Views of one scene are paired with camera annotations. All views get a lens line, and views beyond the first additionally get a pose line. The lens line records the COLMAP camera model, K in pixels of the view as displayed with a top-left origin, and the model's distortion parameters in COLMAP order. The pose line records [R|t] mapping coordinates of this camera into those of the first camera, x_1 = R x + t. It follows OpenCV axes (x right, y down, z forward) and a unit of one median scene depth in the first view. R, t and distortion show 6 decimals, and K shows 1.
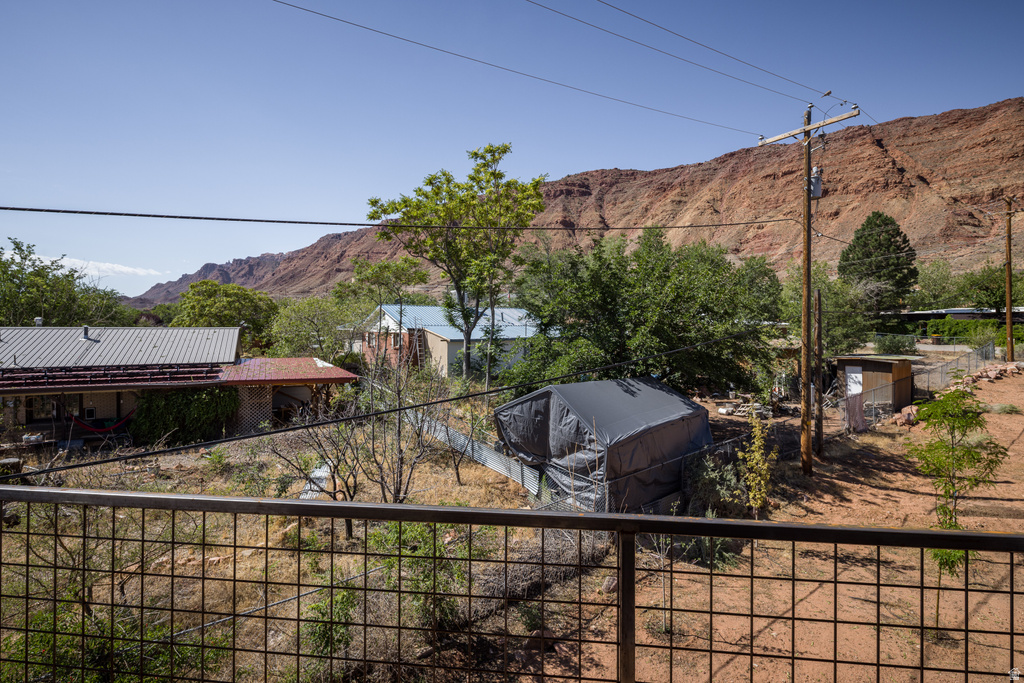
lens RADIAL K [[500.3, 0, 498.7], [0, 500.3, 328.2], [0, 0, 1]] dist [-0.000888, -0.001444]
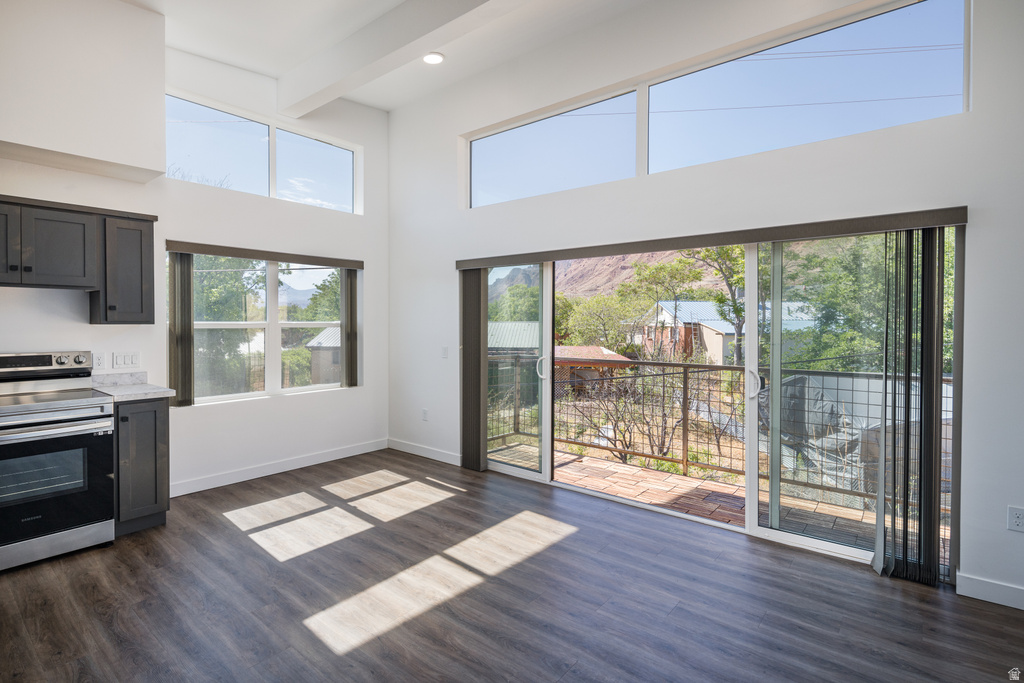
lens RADIAL K [[503.4, 0, 508.0], [0, 503.4, 328.4], [0, 0, 1]] dist [-0.001344, -0.001510]
pose [[0.860035, 0.005683, -0.510203, 0.240507], [-0.001741, 0.999965, 0.008204, 0.023219], [0.510232, -0.006167, 0.860015, -0.665697]]
